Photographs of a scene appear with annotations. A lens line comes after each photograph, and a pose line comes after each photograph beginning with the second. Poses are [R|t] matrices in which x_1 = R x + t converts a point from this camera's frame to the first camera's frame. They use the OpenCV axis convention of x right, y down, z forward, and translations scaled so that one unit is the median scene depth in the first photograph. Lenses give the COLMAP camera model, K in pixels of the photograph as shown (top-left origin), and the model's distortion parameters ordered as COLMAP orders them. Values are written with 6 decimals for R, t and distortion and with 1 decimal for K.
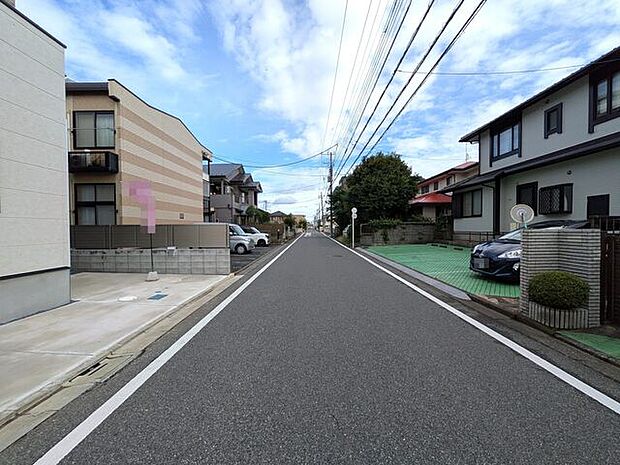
lens RADIAL K [[245.4, 0, 310.8], [0, 245.4, 230.7], [0, 0, 1]] dist [-0.002564, 0.000092]
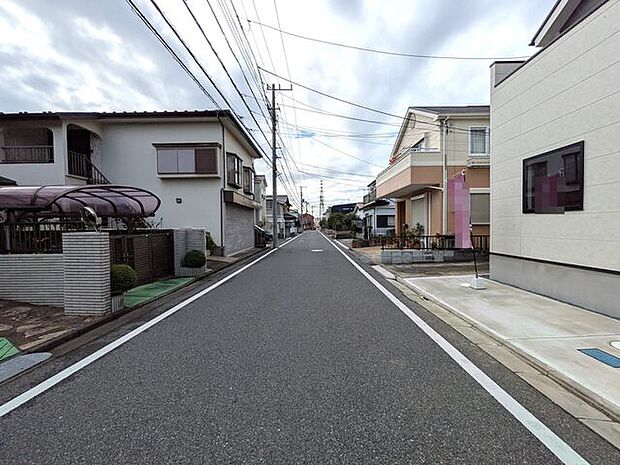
lens RADIAL K [[245.4, 0, 310.8], [0, 245.4, 230.7], [0, 0, 1]] dist [-0.002564, 0.000092]
pose [[-0.999712, 0.017553, 0.016350, -0.009253], [0.017998, 0.999461, 0.027468, -0.011183], [-0.015859, 0.027755, -0.999489, 0.792063]]
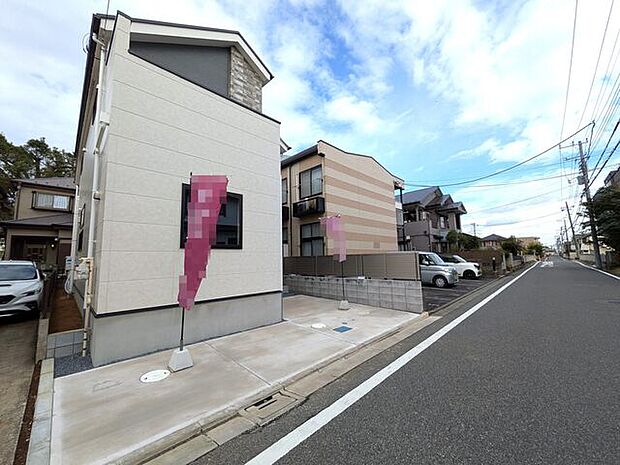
lens RADIAL K [[245.4, 0, 310.8], [0, 245.4, 230.7], [0, 0, 1]] dist [-0.002564, 0.000092]
pose [[0.714422, -0.090509, -0.693837, -0.001622], [0.008408, 0.992638, -0.120830, -0.000650], [0.699664, 0.080489, 0.709923, 0.099412]]
